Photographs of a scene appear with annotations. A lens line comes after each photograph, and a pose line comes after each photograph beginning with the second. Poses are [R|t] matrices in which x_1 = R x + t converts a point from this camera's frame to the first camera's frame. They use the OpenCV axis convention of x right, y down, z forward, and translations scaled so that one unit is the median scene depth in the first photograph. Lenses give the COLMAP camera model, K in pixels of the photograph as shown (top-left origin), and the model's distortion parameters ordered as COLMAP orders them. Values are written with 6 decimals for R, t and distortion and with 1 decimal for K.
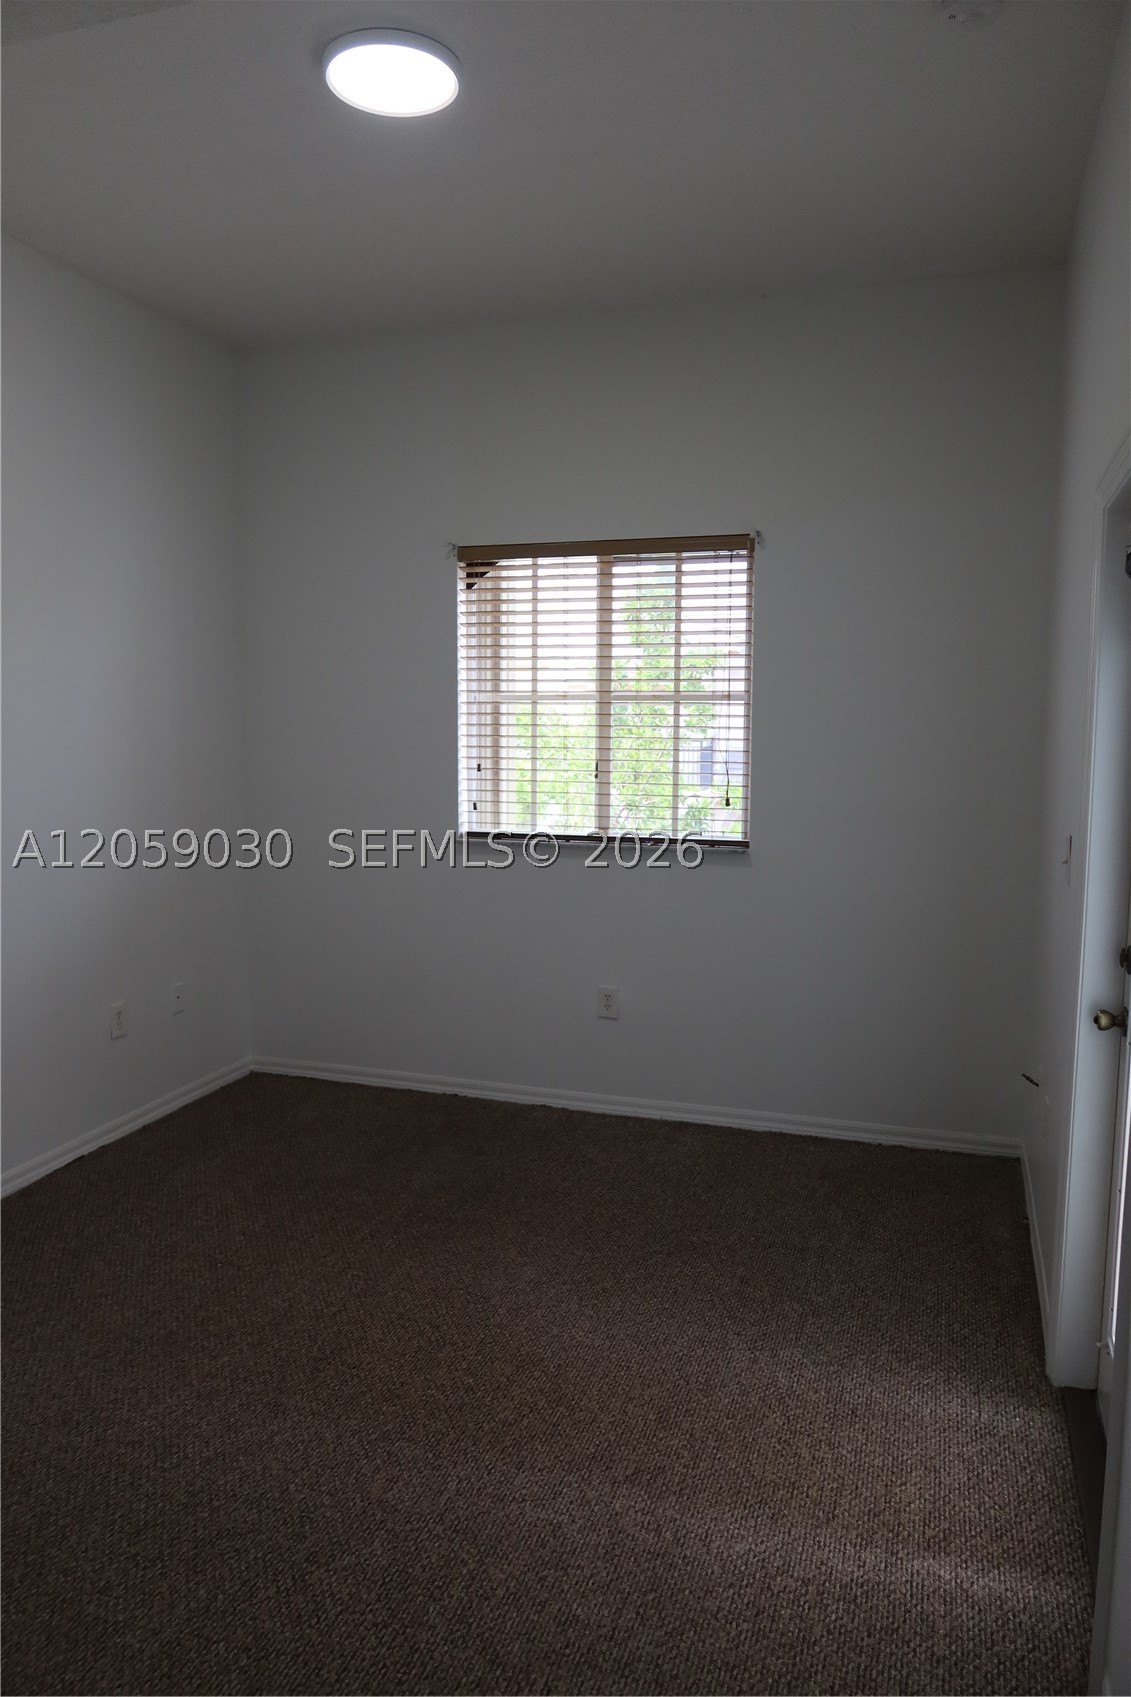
lens RADIAL K [[1167.9, 0, 538.5], [0, 1167.9, 843.9], [0, 0, 1]] dist [0.000379, 0.000322]
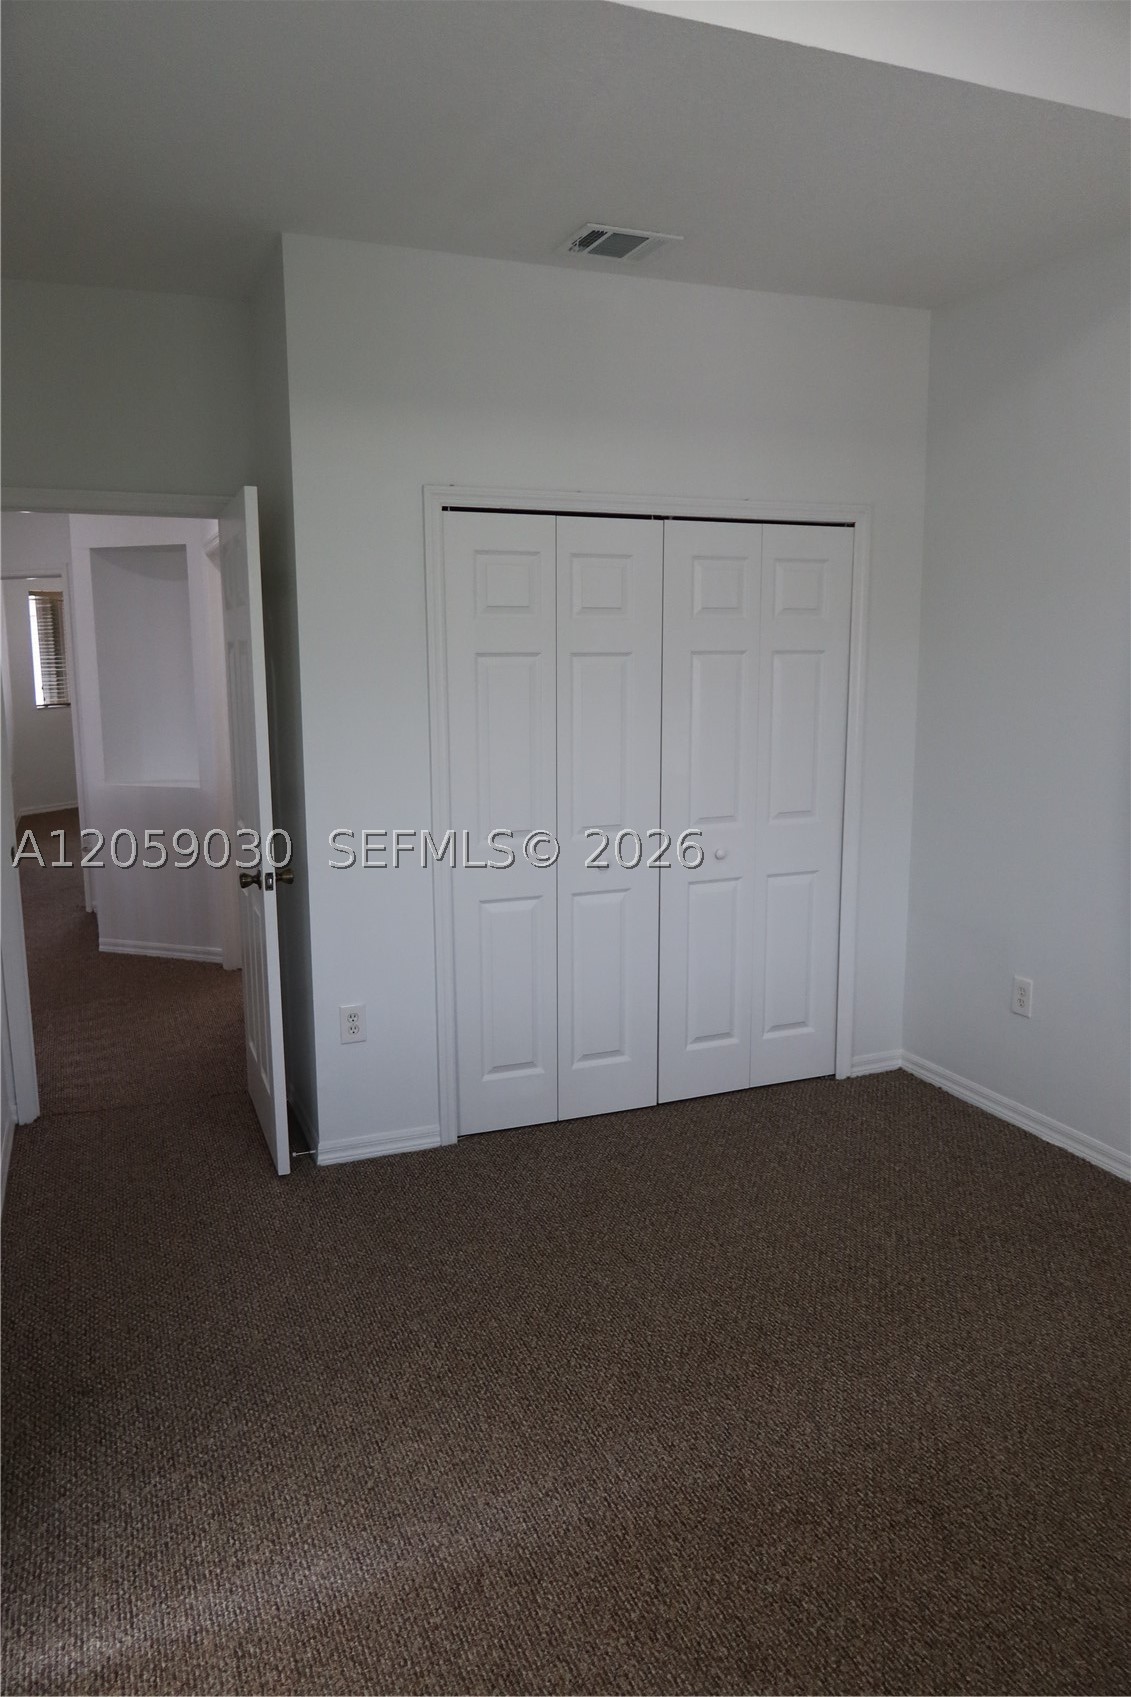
lens RADIAL K [[1167.9, 0, 538.5], [0, 1167.9, 843.9], [0, 0, 1]] dist [0.000379, 0.000322]
pose [[-0.755866, 0.104649, -0.646309, 0.596033], [-0.067441, 0.969448, 0.235844, -0.182086], [0.651244, 0.221854, -0.725715, 1.707699]]
